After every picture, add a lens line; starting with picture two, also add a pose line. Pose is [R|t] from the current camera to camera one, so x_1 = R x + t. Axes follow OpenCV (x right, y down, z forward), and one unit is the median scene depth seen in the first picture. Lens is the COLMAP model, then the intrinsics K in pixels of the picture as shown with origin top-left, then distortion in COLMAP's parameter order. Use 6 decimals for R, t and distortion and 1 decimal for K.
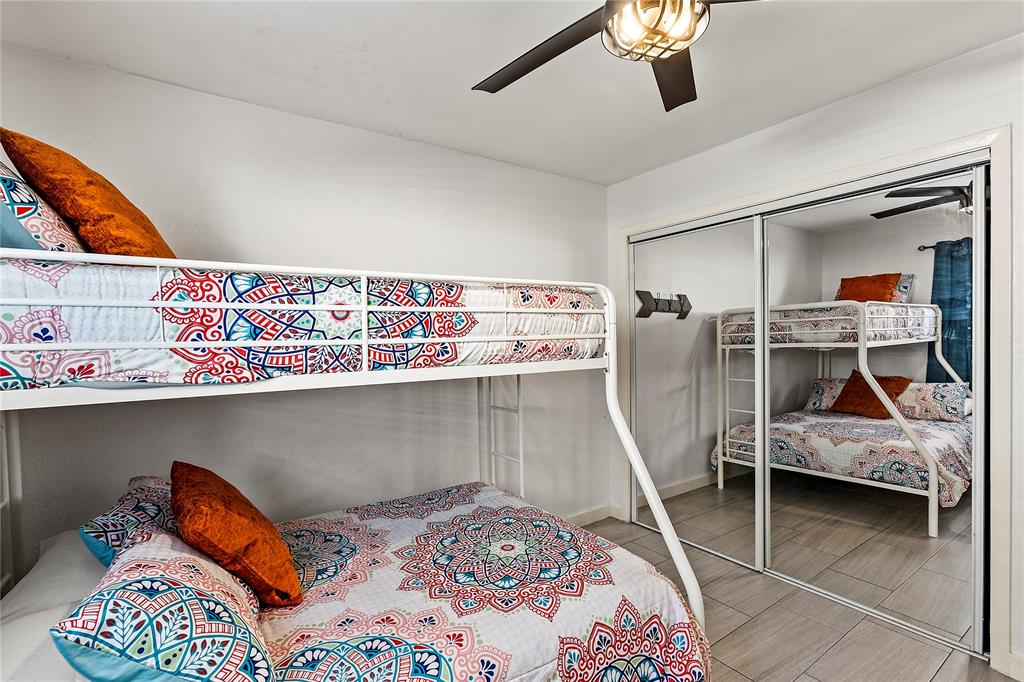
lens RADIAL K [[463.3, 0, 515.0], [0, 463.3, 348.6], [0, 0, 1]] dist [-0.015130, 0.002131]
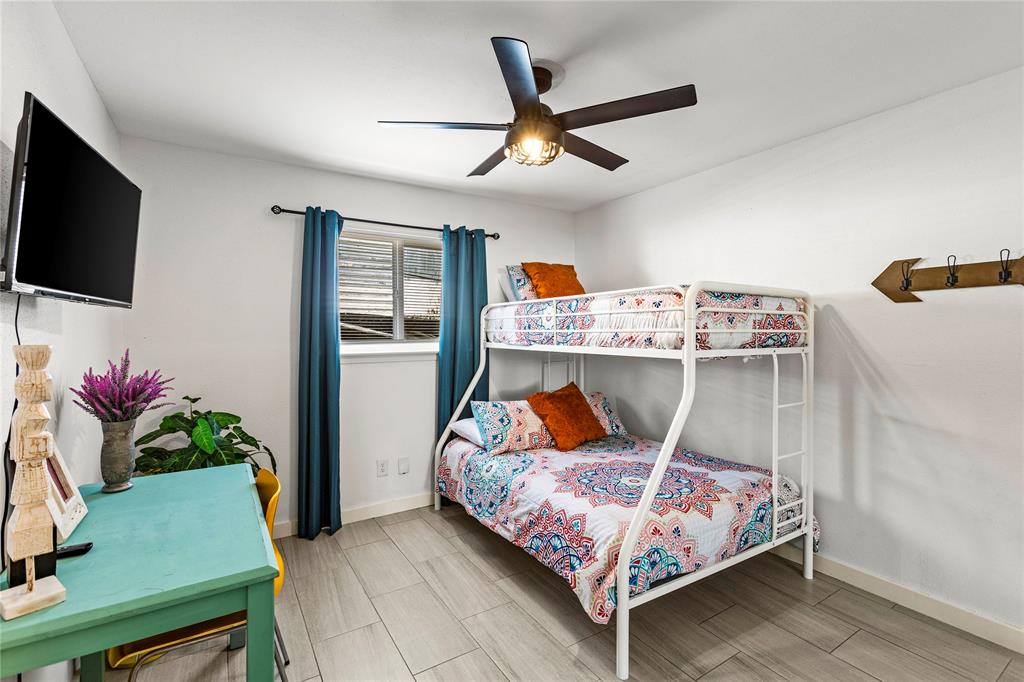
lens RADIAL K [[463.3, 0, 514.9], [0, 463.3, 332.2], [0, 0, 1]] dist [-0.015130, 0.002131]
pose [[-0.027219, 0.021840, -0.999391, 1.593439], [-0.020185, 0.999545, 0.022393, -0.047692], [0.999426, 0.020783, -0.026765, 0.774800]]
